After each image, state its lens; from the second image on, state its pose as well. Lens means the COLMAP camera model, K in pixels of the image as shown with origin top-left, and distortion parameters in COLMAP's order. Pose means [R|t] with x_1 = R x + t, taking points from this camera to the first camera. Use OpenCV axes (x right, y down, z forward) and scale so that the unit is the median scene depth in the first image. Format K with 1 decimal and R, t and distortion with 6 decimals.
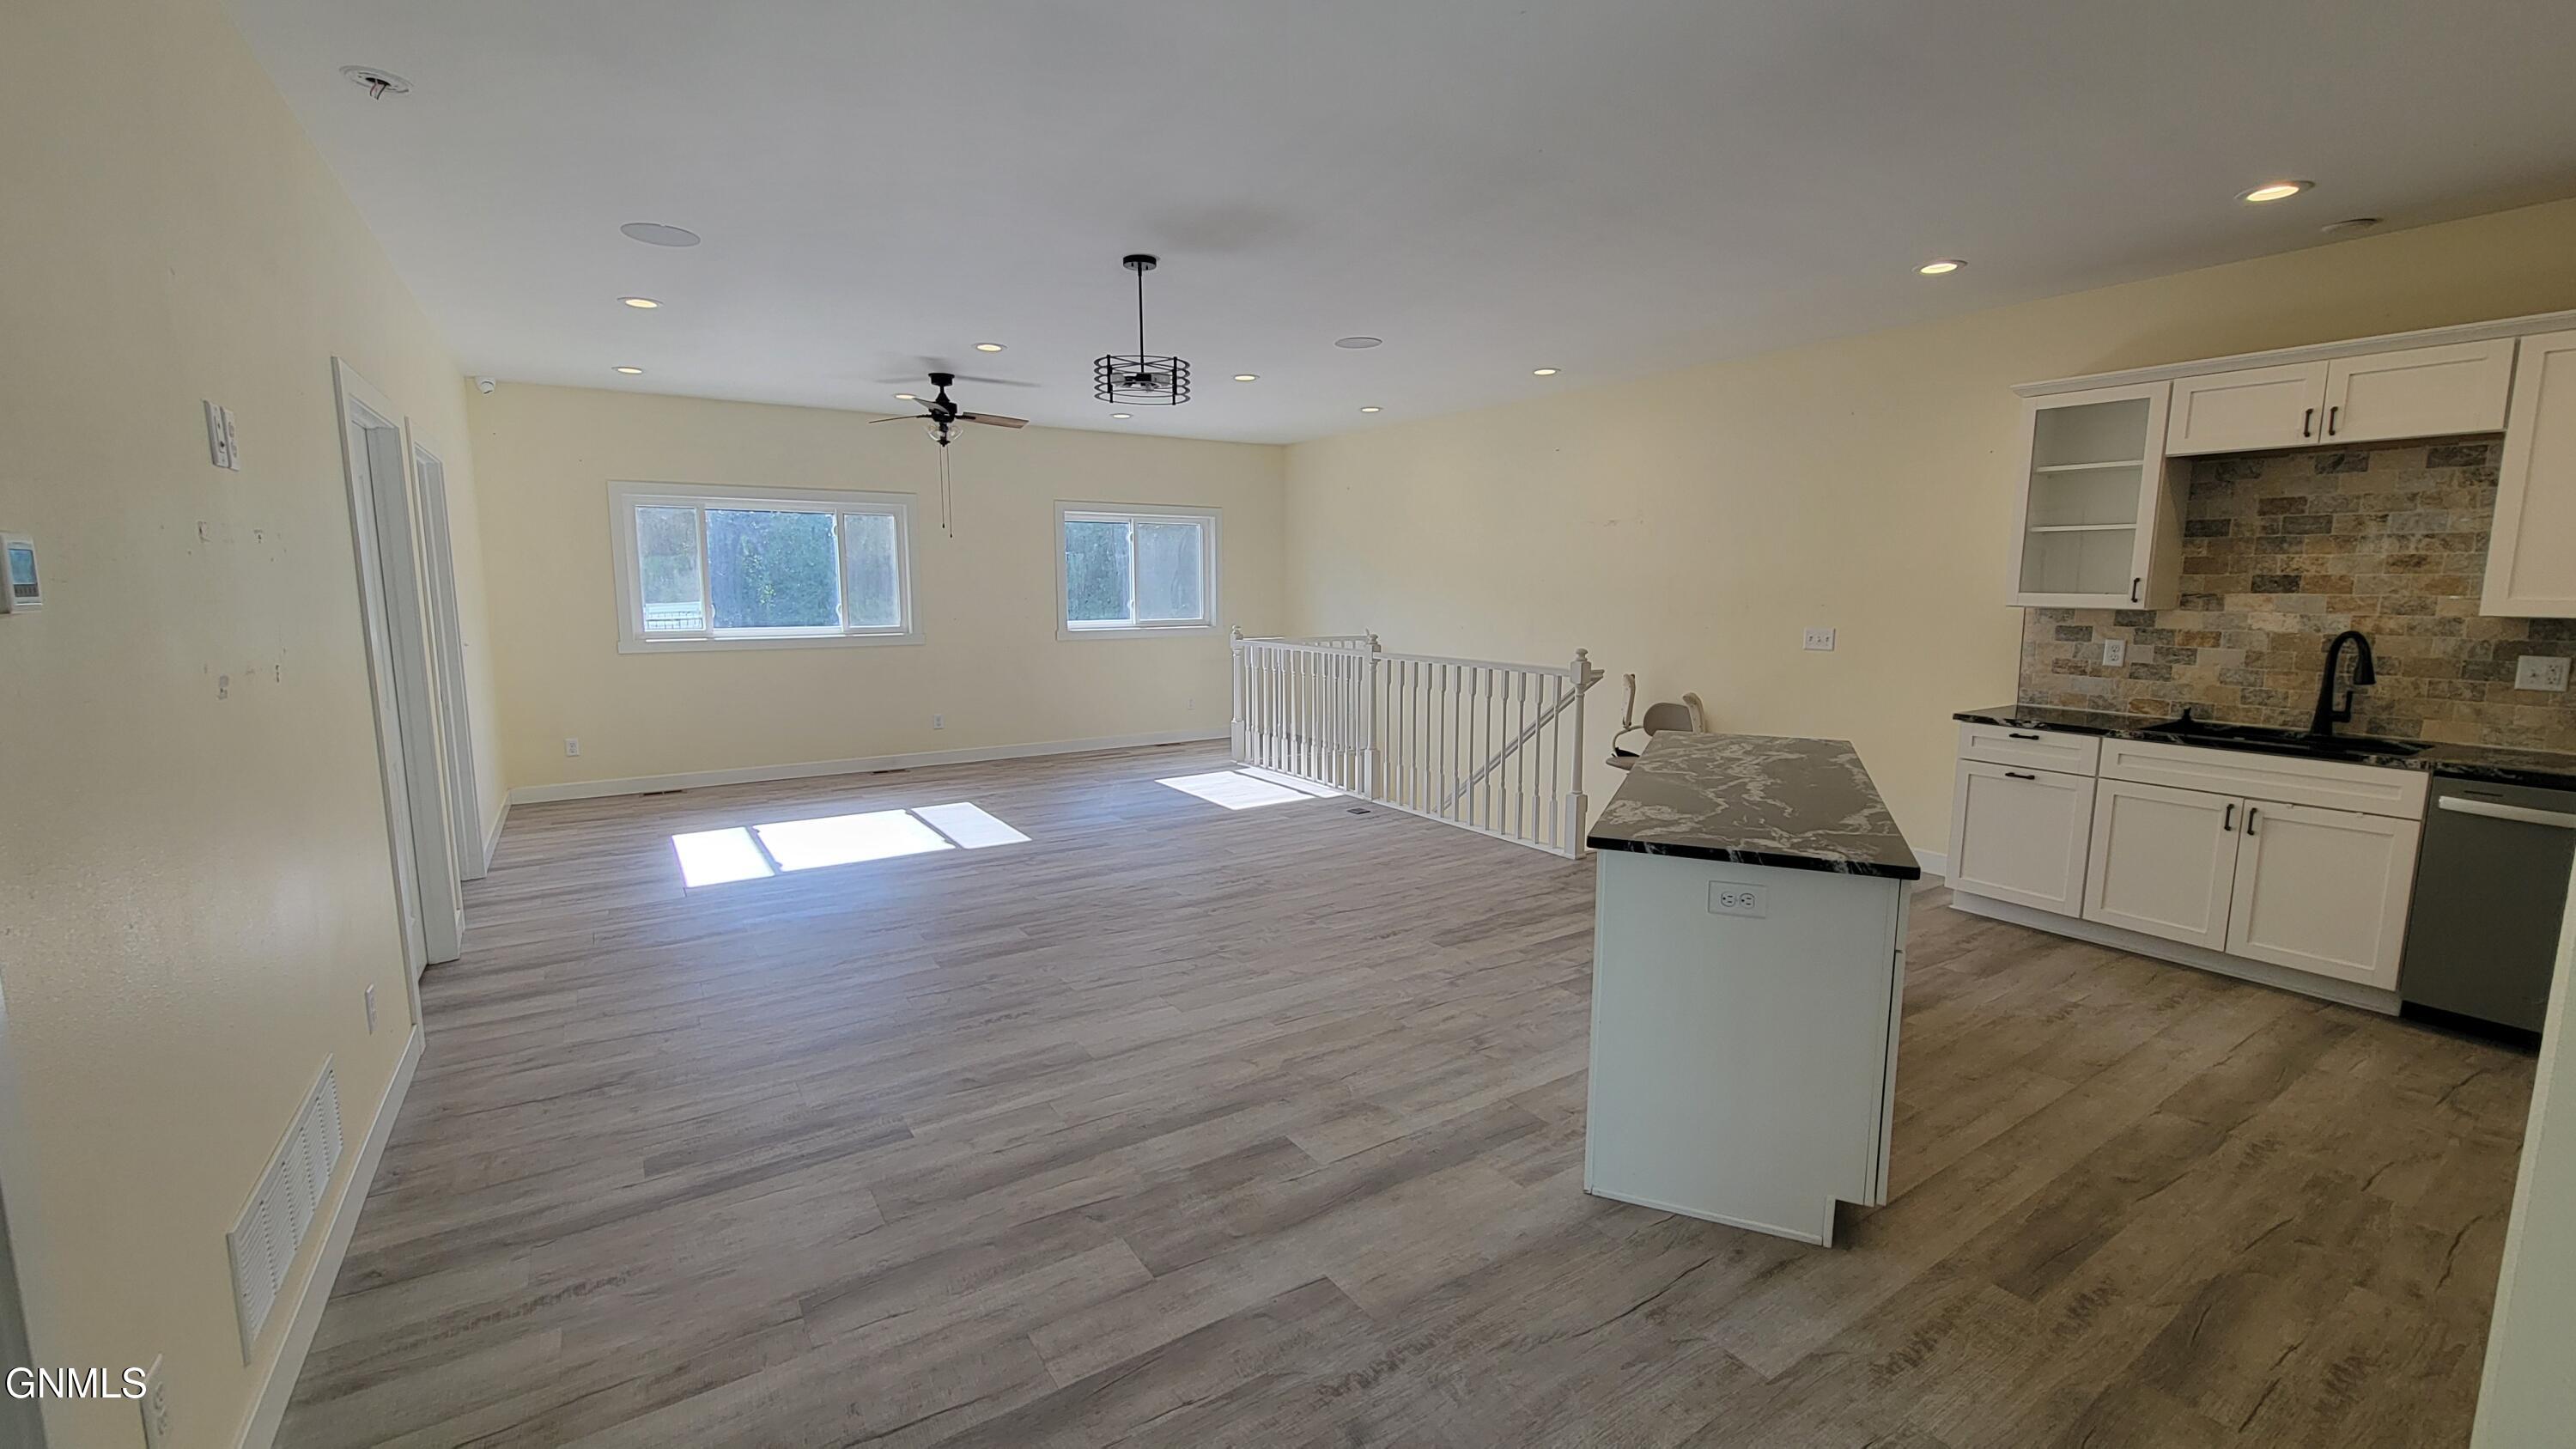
lens RADIAL K [[1052.7, 0, 1288.8], [0, 1052.7, 724.9], [0, 0, 1]] dist [0.000376, -0.000803]
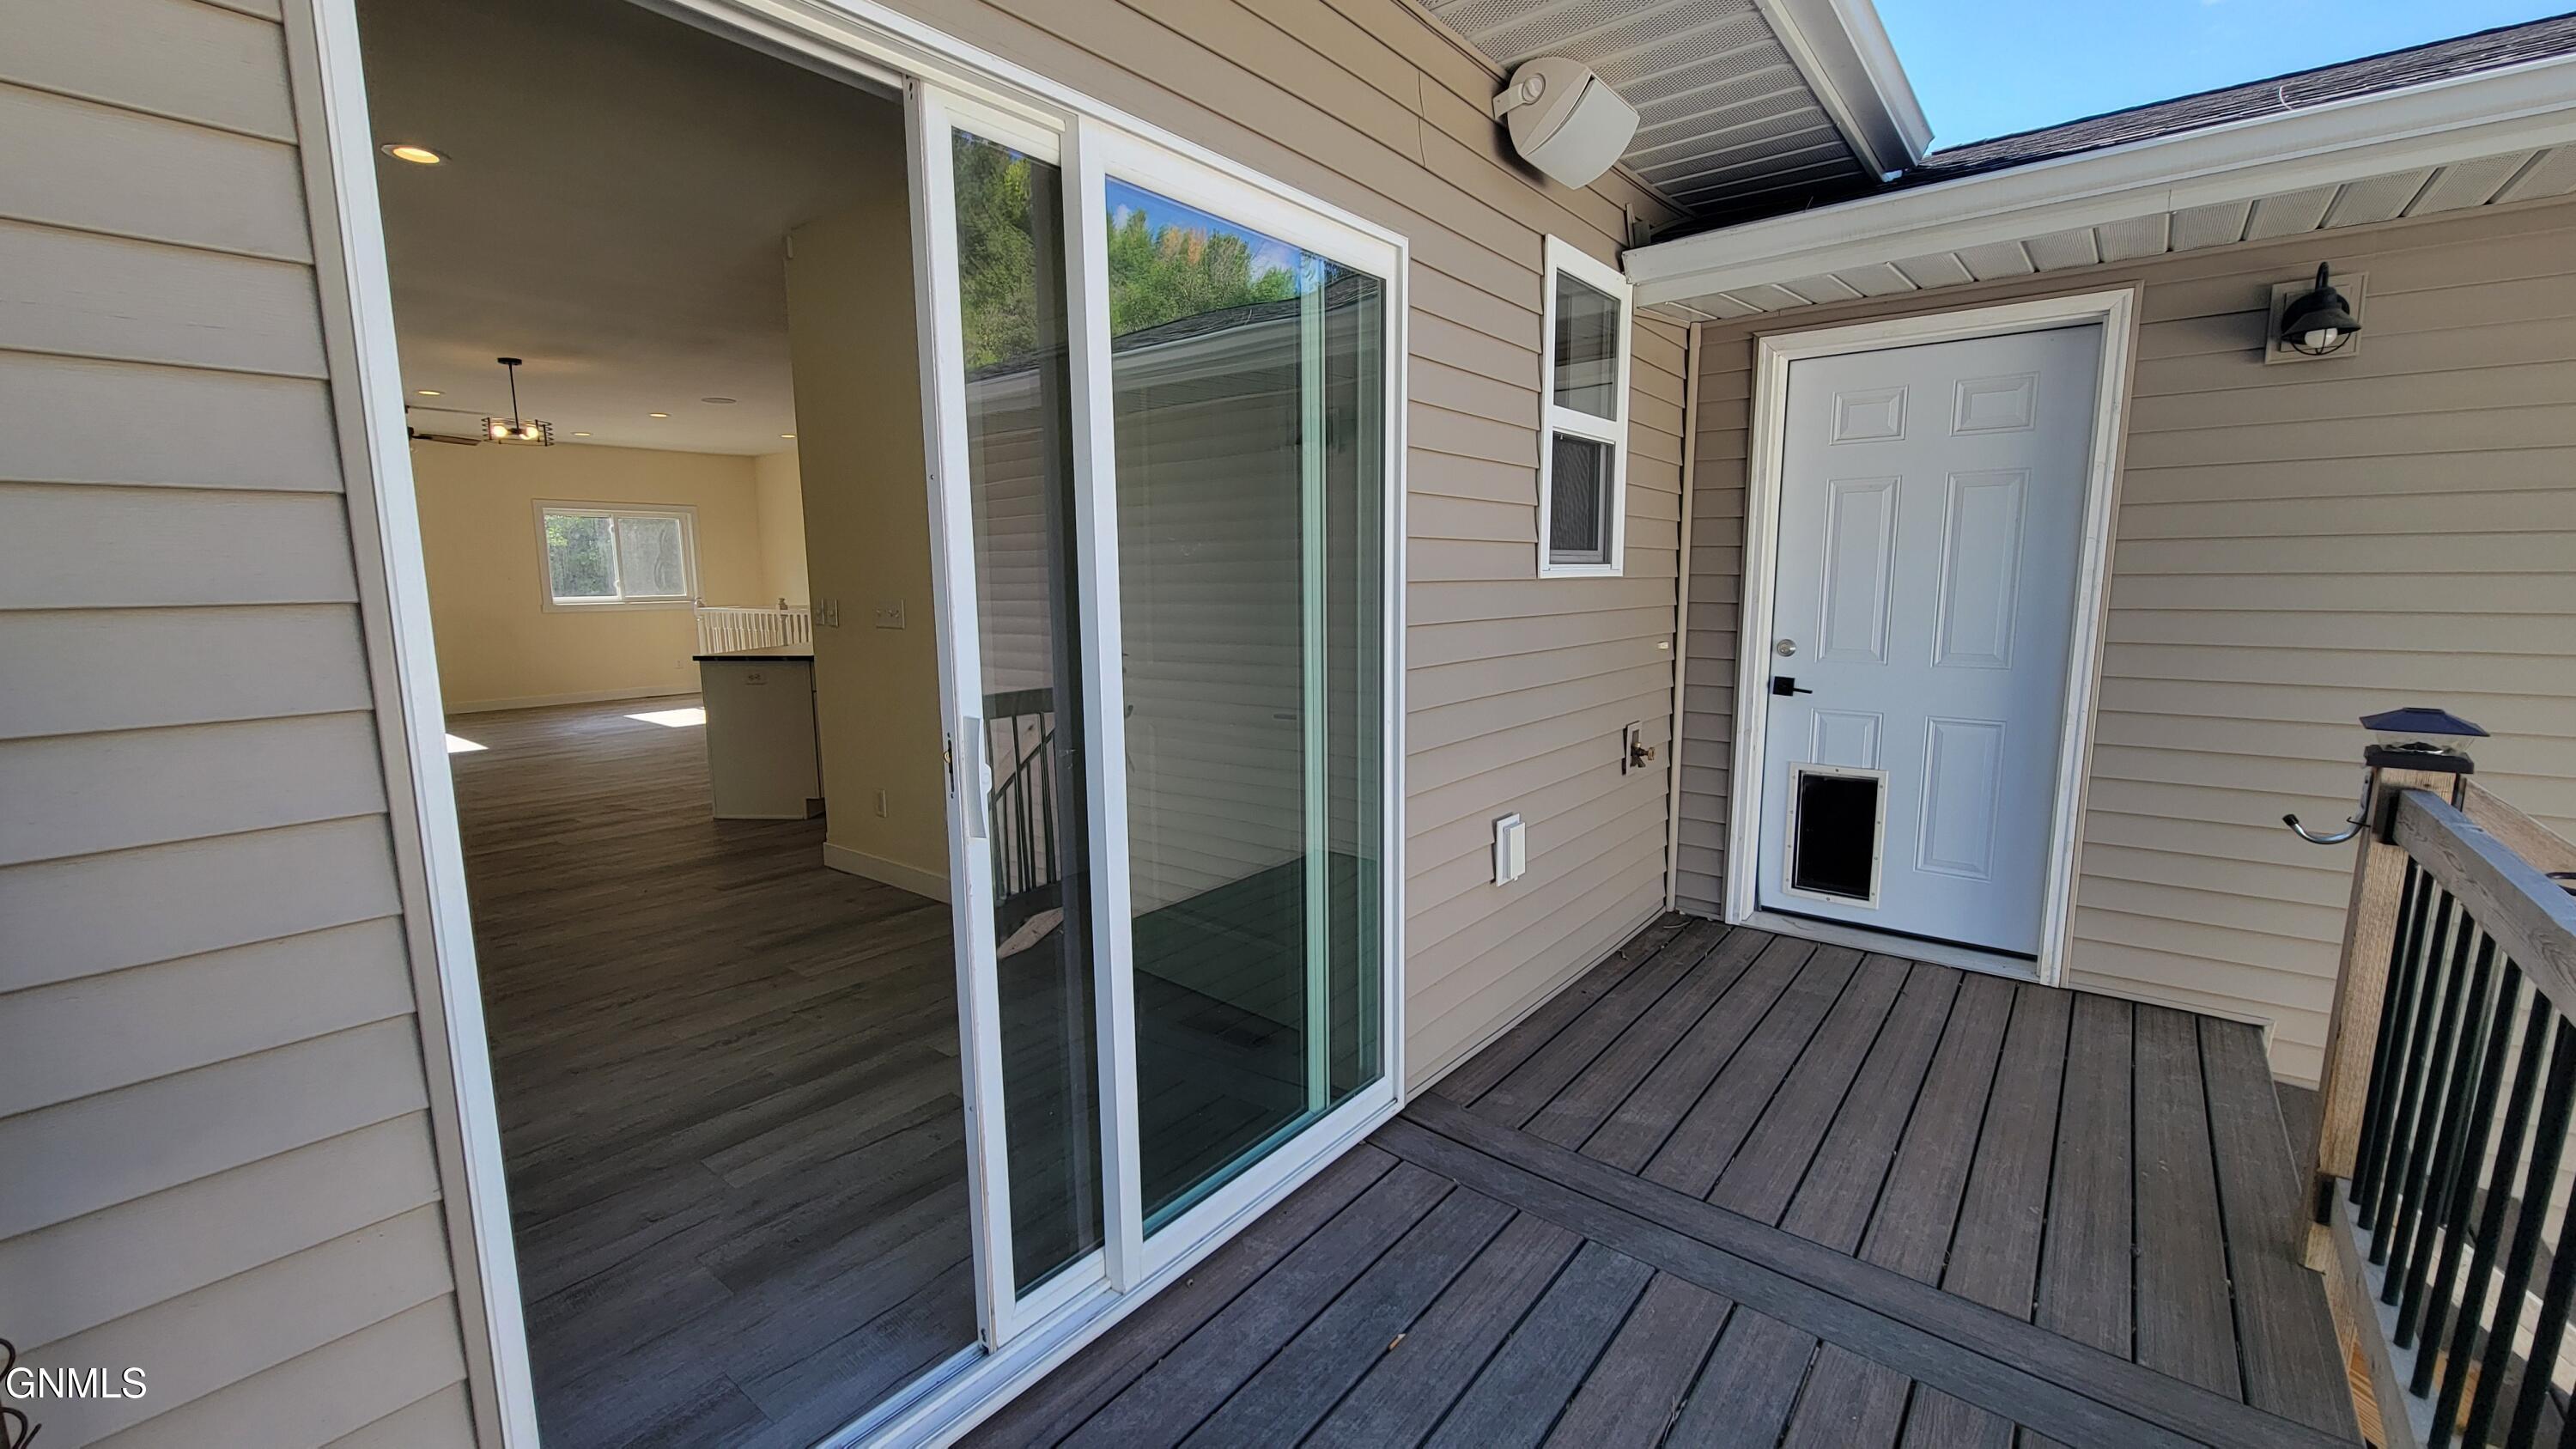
lens RADIAL K [[1048.3, 0, 1292.0], [0, 1048.3, 732.1], [0, 0, 1]] dist [-0.000731, -0.000030]
pose [[0.948573, -0.055439, 0.311666, 0.352721], [0.052135, 0.998461, 0.018933, 0.130200], [-0.312236, -0.001710, 0.950003, -0.702350]]
